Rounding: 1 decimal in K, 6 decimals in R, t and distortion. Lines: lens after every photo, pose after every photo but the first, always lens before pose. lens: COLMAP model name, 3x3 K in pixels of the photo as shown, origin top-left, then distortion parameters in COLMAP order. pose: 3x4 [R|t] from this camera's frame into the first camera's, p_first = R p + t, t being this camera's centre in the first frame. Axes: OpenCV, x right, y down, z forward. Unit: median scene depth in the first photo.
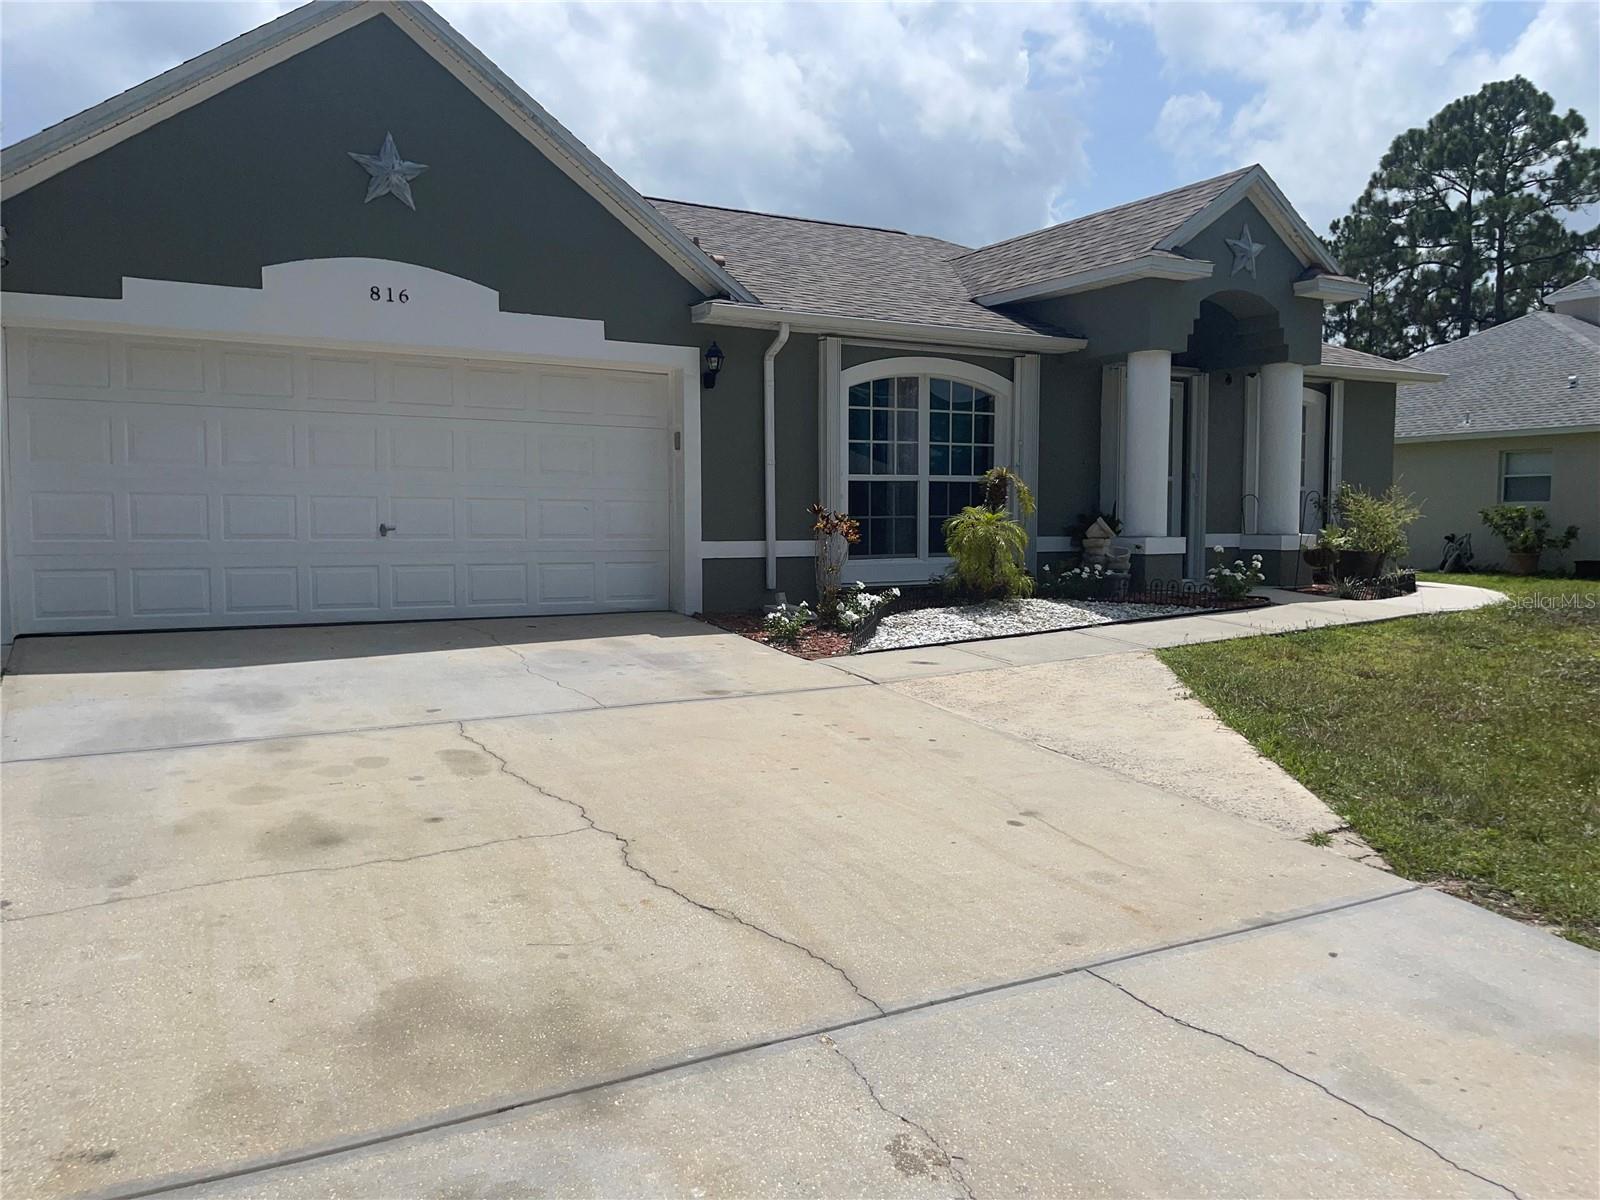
lens RADIAL K [[1219.0, 0, 806.7], [0, 1219.0, 603.4], [0, 0, 1]] dist [0.046530, -0.063857]
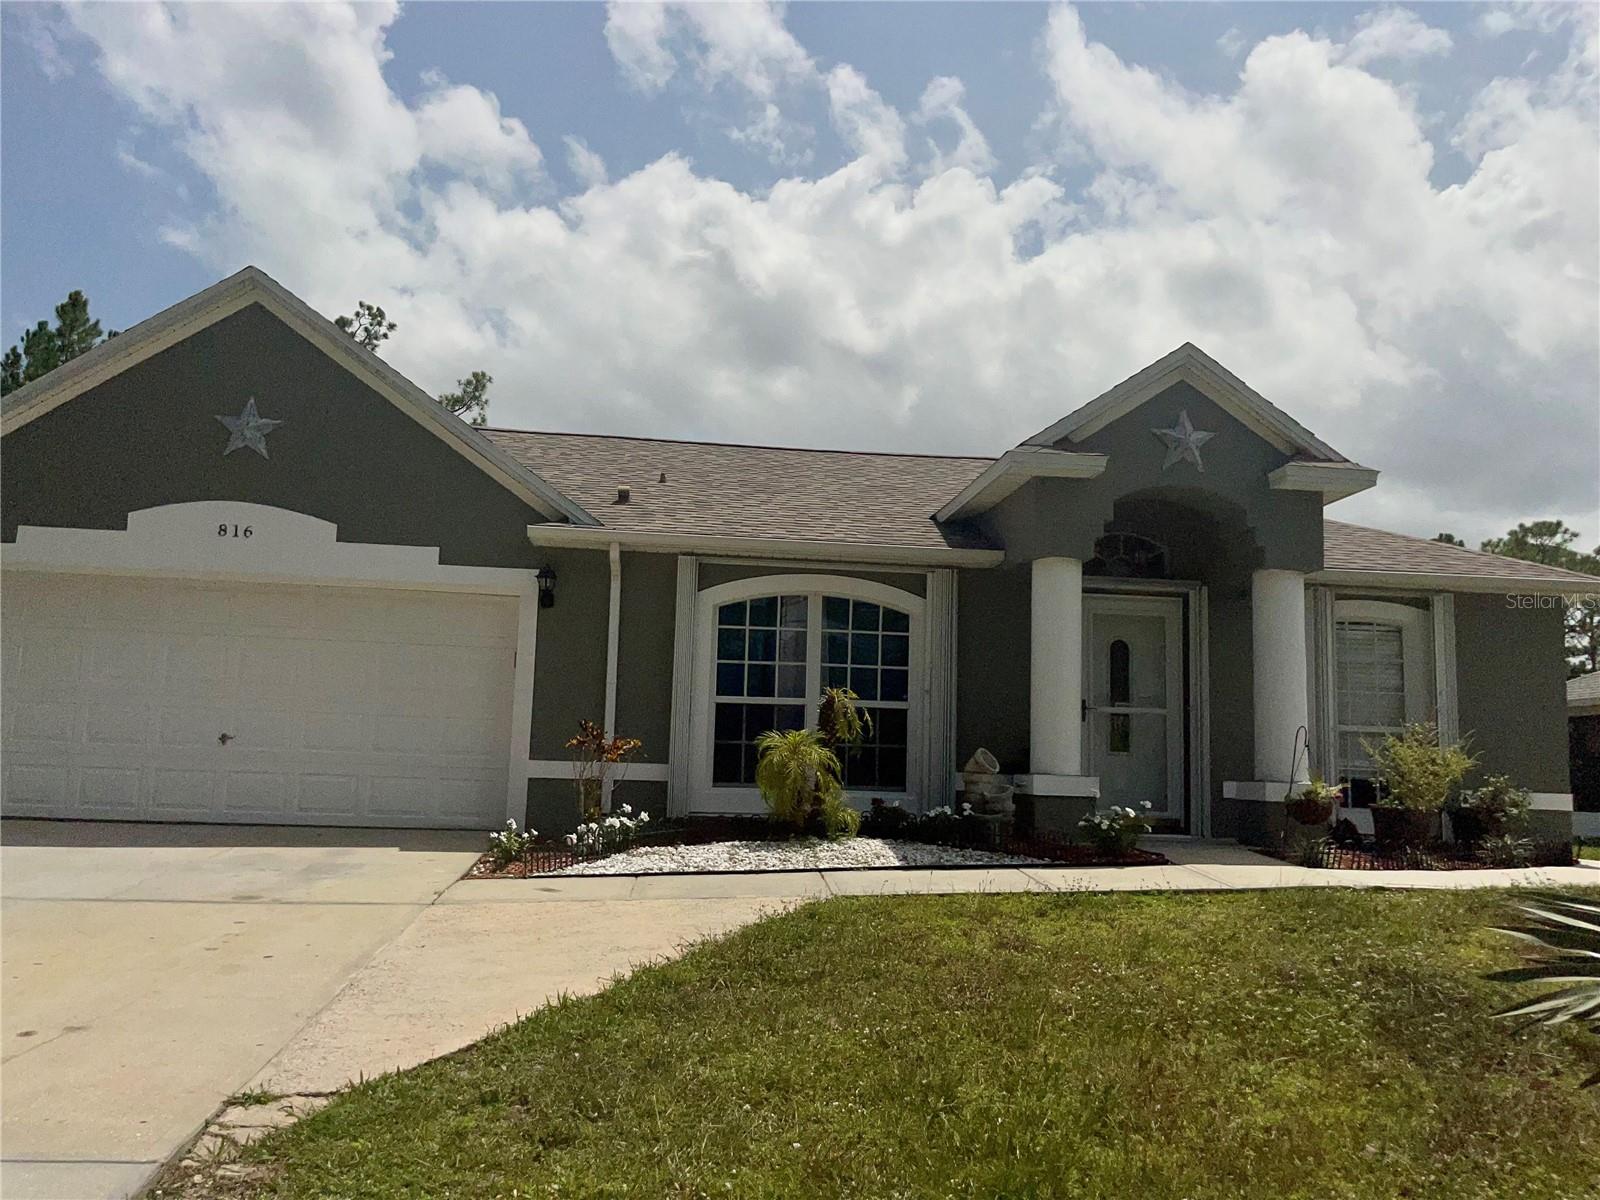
lens RADIAL K [[1219.0, 0, 806.7], [0, 1219.0, 603.4], [0, 0, 1]] dist [0.046530, -0.063857]
pose [[0.912223, -0.026624, -0.408829, 0.508073], [-0.060076, 0.978407, -0.197763, 0.006914], [0.405266, 0.204964, 0.890926, 0.176519]]
